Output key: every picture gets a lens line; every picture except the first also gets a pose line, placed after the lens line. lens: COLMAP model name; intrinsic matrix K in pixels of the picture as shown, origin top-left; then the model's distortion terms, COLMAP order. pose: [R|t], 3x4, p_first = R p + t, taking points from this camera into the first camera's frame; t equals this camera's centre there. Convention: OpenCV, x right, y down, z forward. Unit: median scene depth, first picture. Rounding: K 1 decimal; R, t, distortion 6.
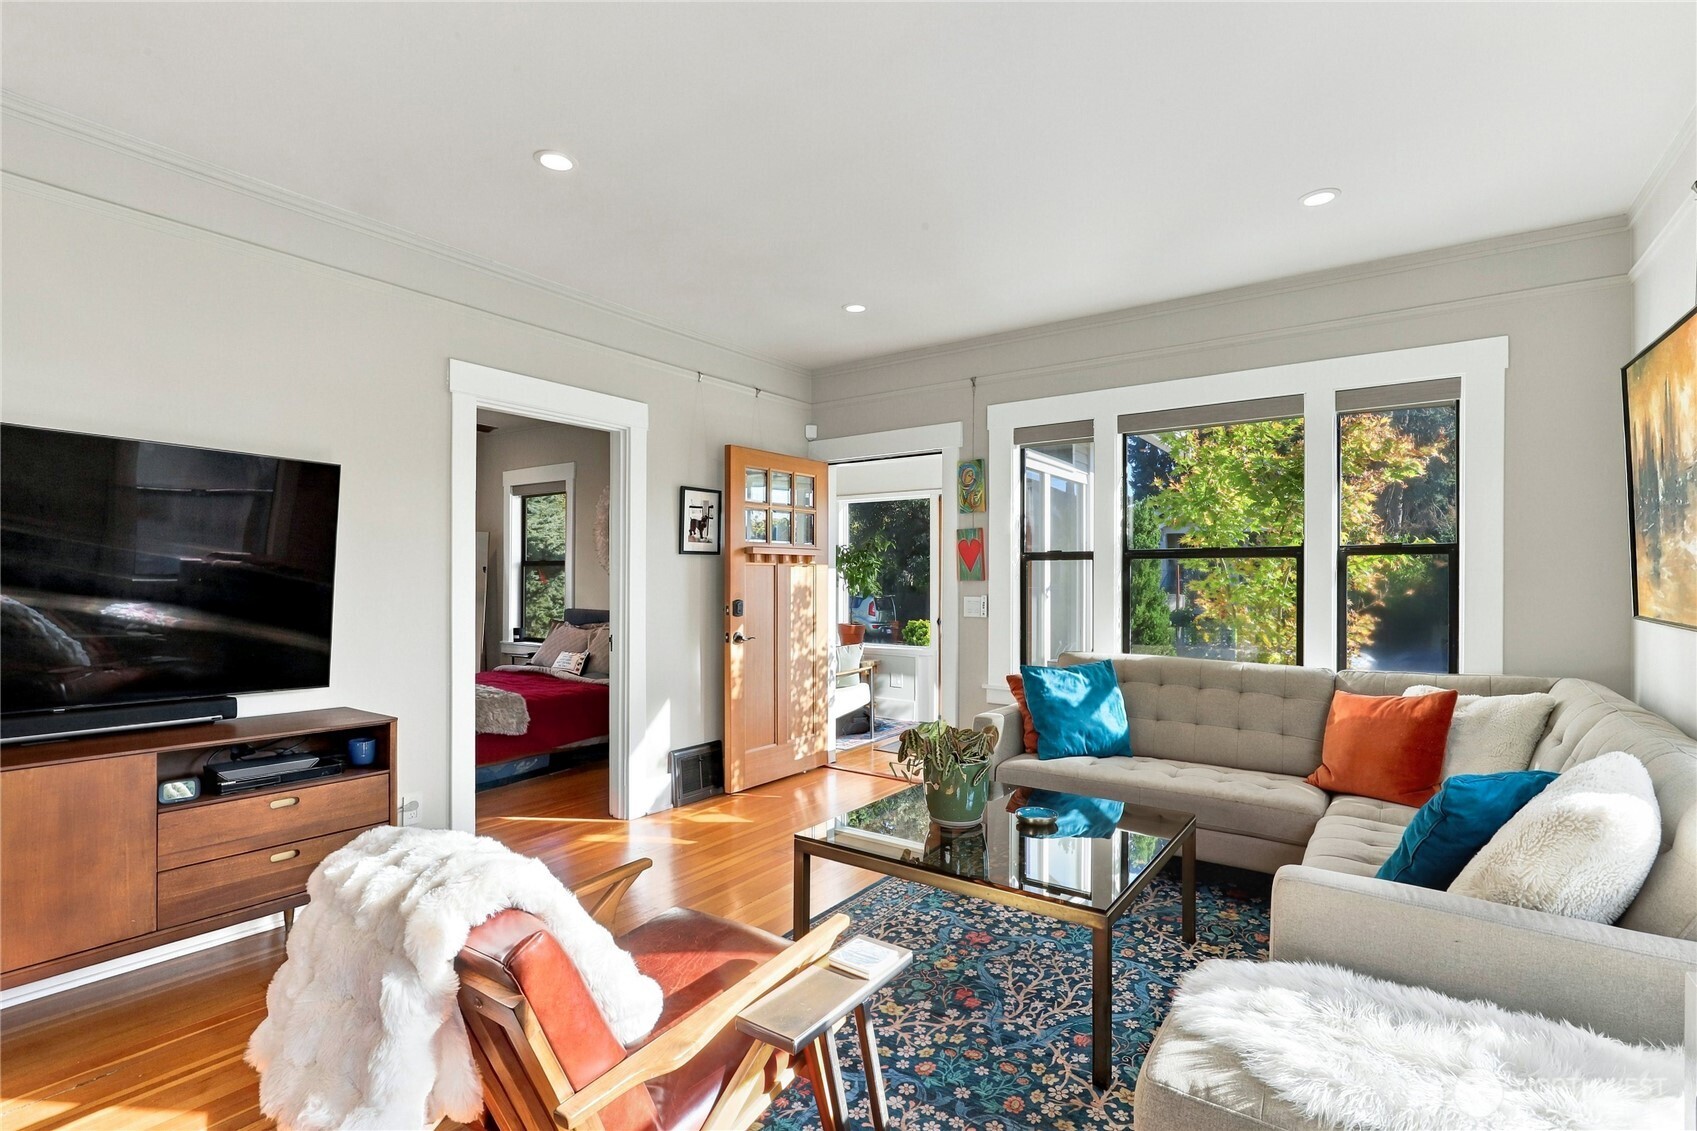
lens RADIAL K [[792.8, 0, 854.0], [0, 792.8, 578.5], [0, 0, 1]] dist [-0.004336, -0.000276]
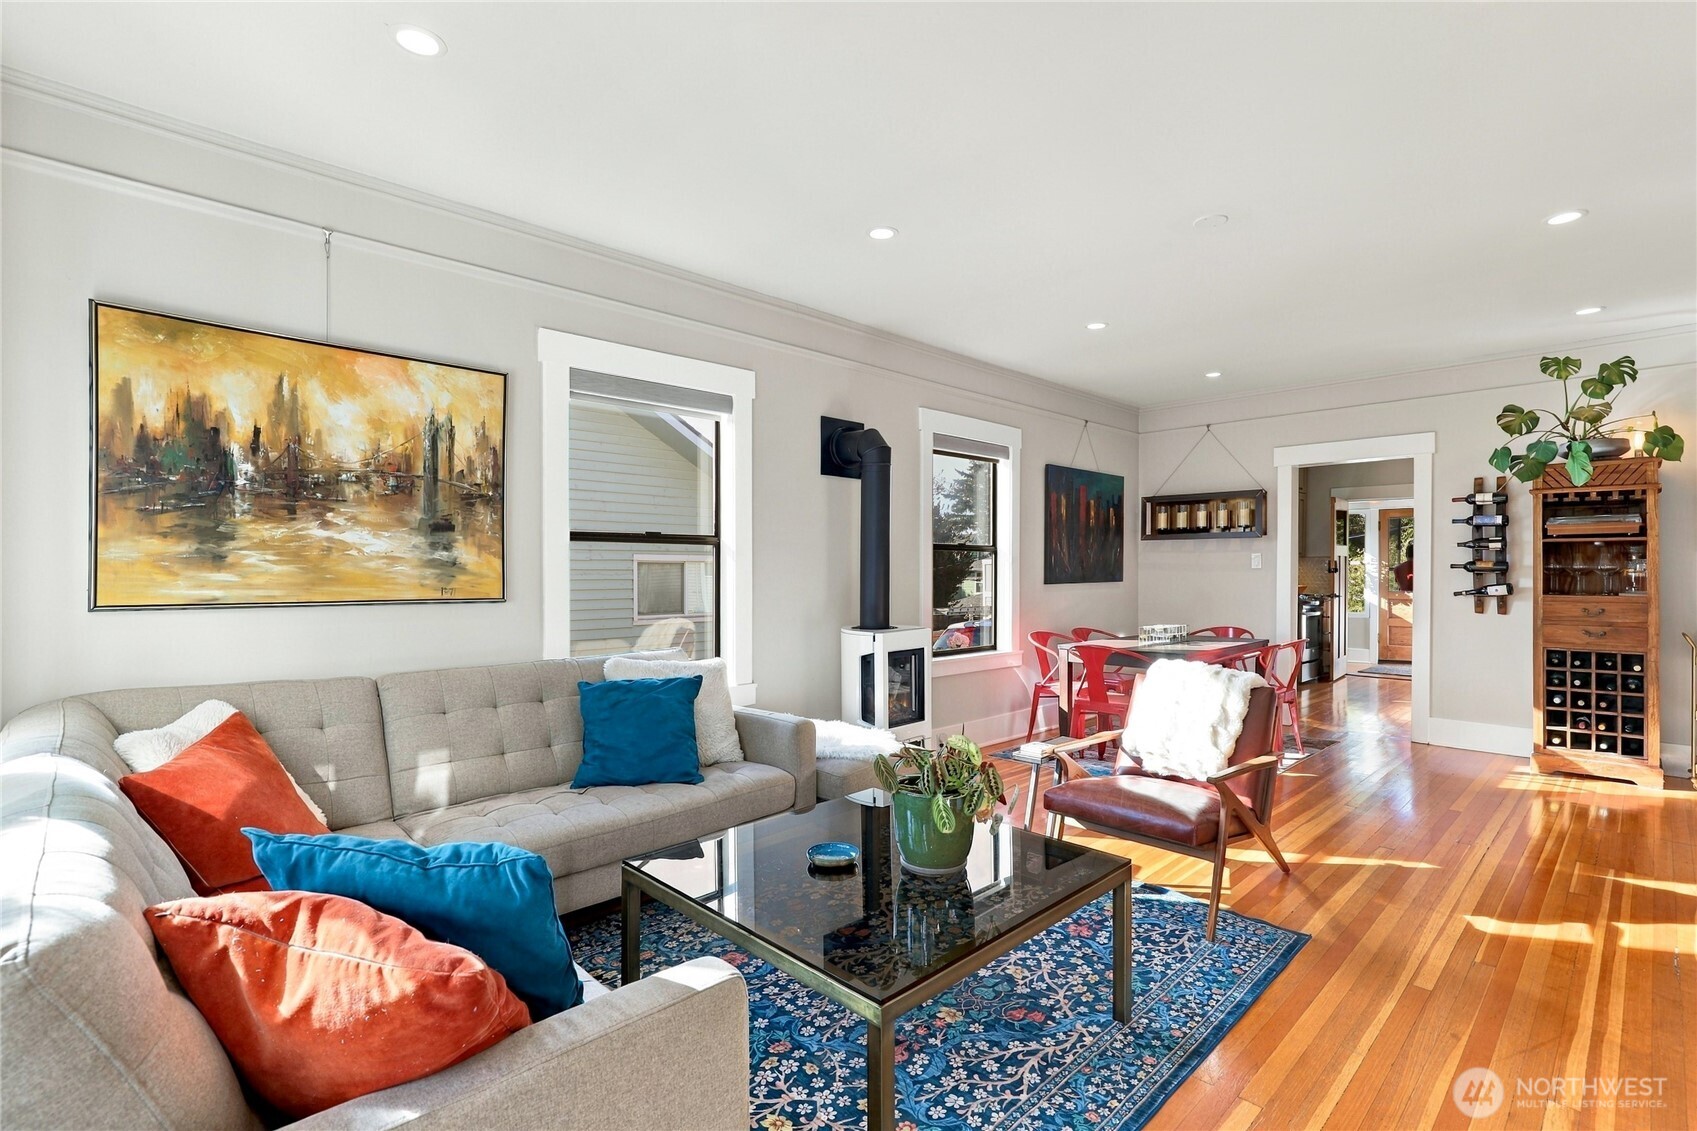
lens RADIAL K [[792.8, 0, 854.0], [0, 792.8, 578.5], [0, 0, 1]] dist [-0.004336, -0.000276]
pose [[-0.983057, -0.005914, 0.183203, 0.045905], [-0.003263, 0.999886, 0.014768, 0.003031], [-0.183269, 0.013920, -0.982964, 1.321617]]
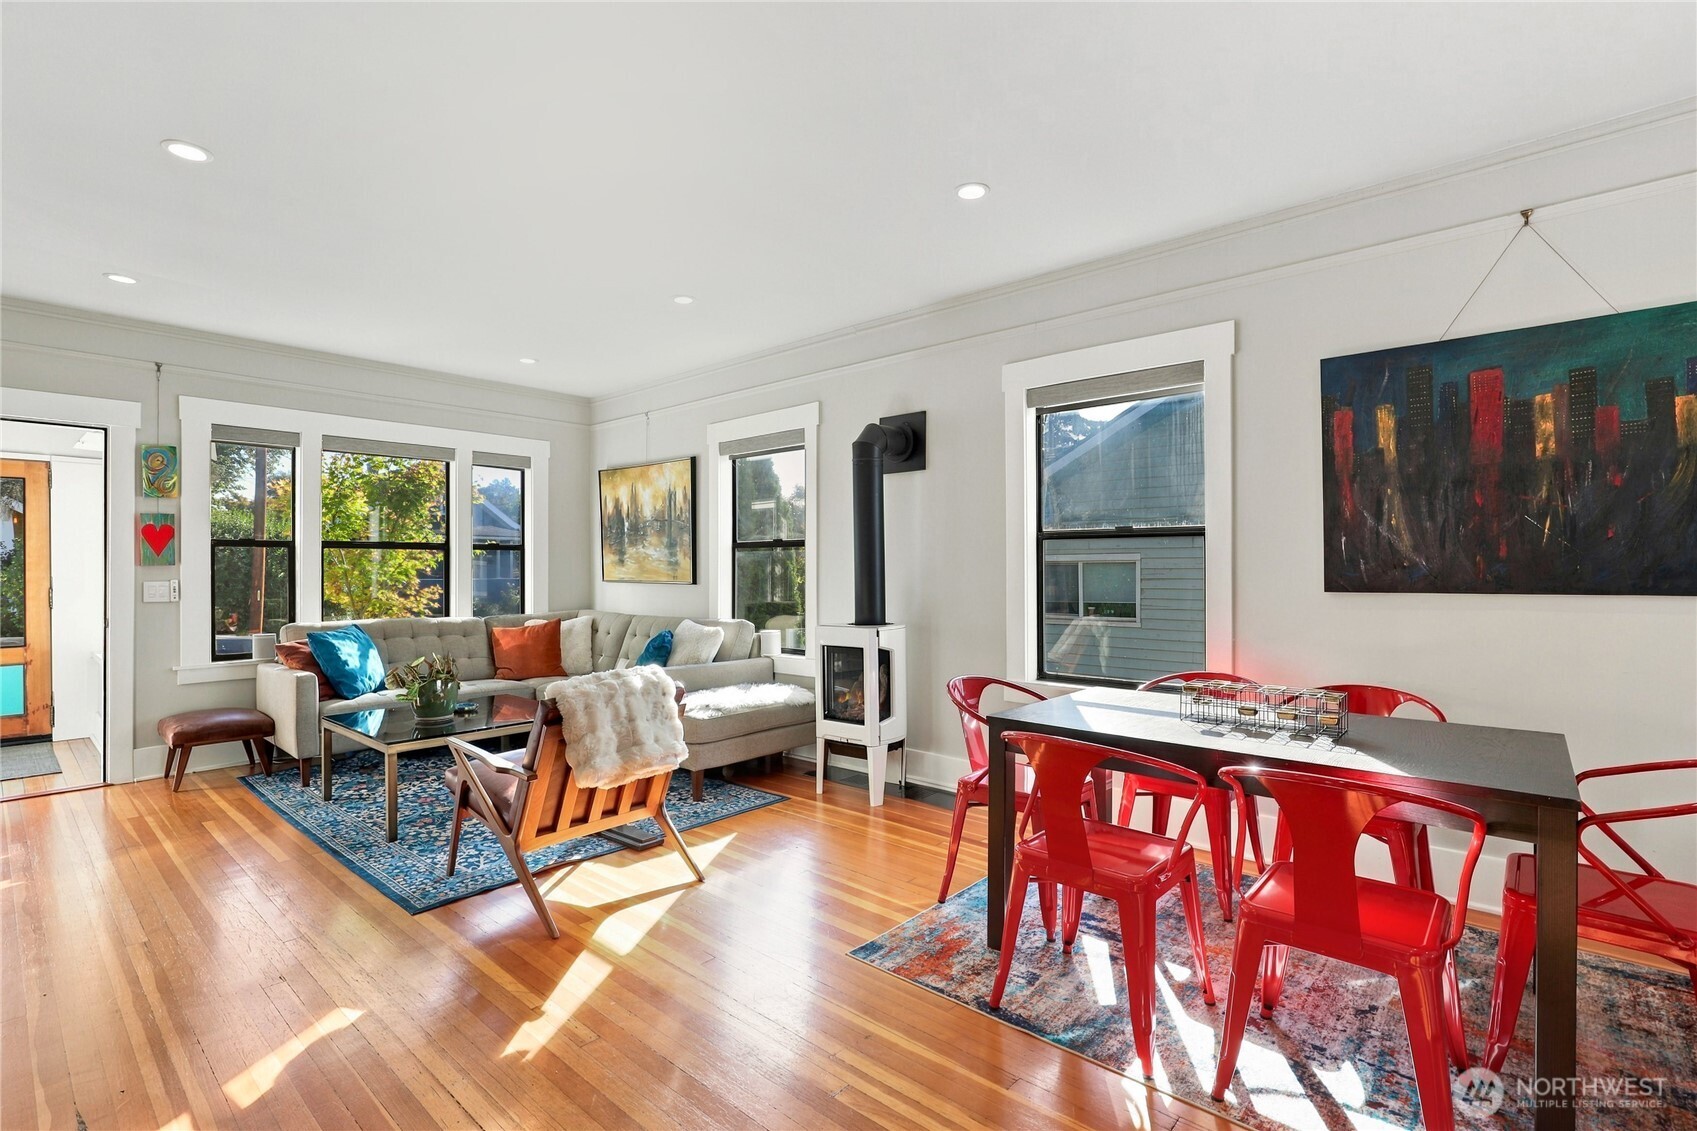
lens RADIAL K [[782.5, 0, 852.7], [0, 782.5, 566.7], [0, 0, 1]] dist [-0.011655, 0.001727]
pose [[0.108499, -0.000317, 0.994096, -0.941449], [0.003192, 0.999995, -0.000030, 0.009760], [-0.994091, 0.003177, 0.108500, 0.024575]]
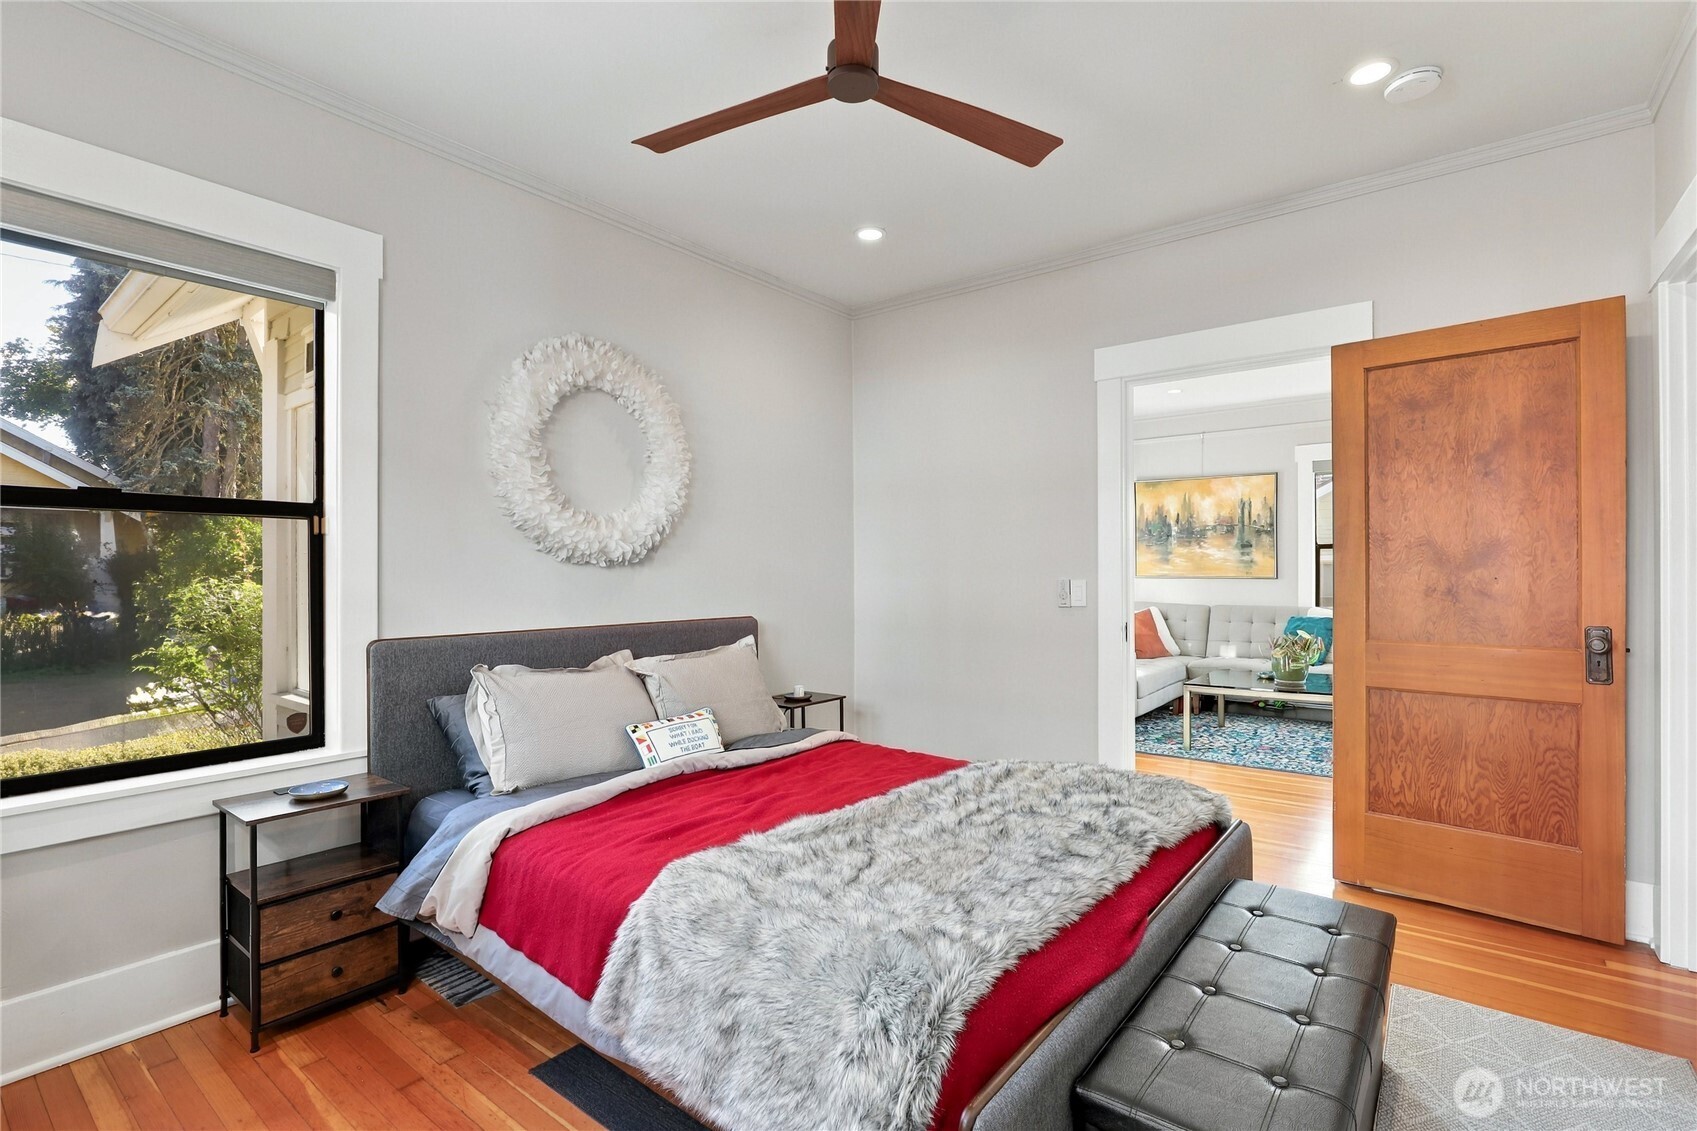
lens RADIAL K [[782.5, 0, 852.7], [0, 782.5, 566.7], [0, 0, 1]] dist [-0.011655, 0.001727]
pose [[0.045462, 0.000140, 0.998966, -1.327125], [0.004777, 0.999989, -0.000357, 0.010023], [-0.998955, 0.004788, 0.045461, 1.451035]]
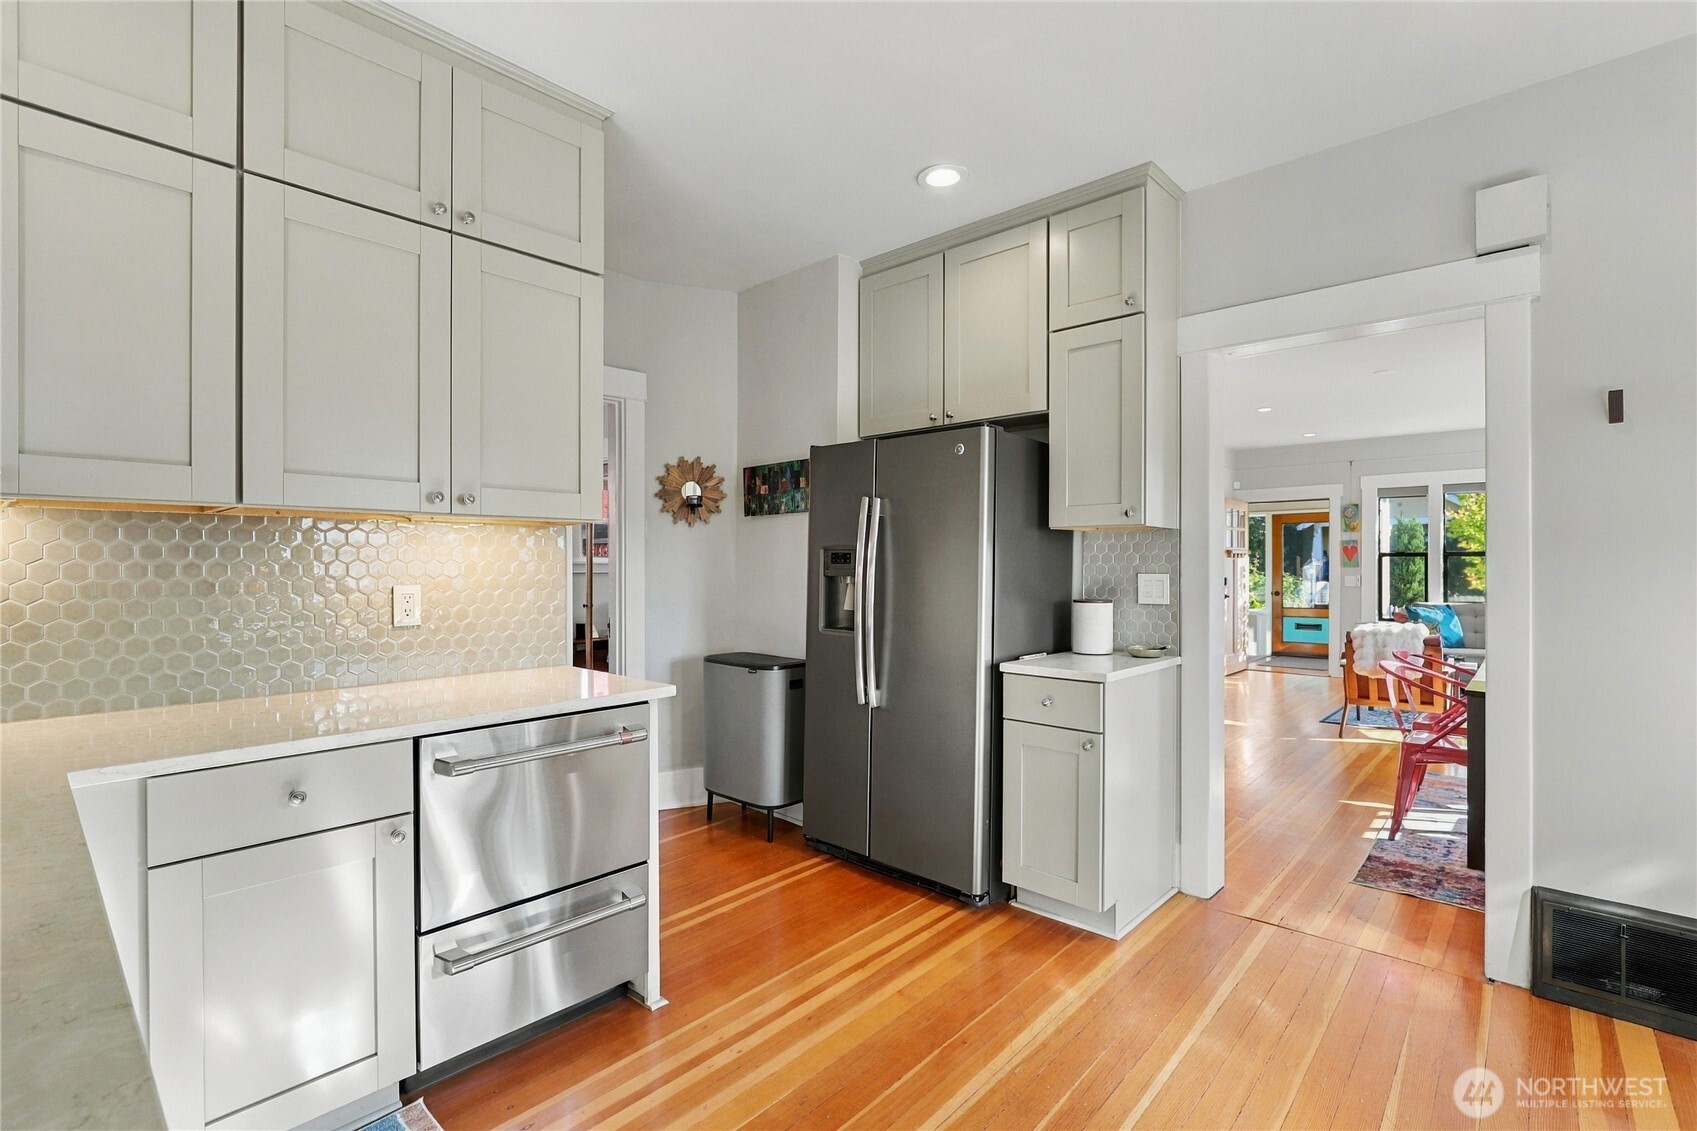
lens RADIAL K [[782.5, 0, 852.7], [0, 782.5, 566.7], [0, 0, 1]] dist [-0.011655, 0.001727]
pose [[0.993845, -0.001112, -0.110770, -1.081659], [0.001003, 0.999999, -0.001039, 0.003284], [0.110771, 0.000921, 0.993846, -1.299301]]
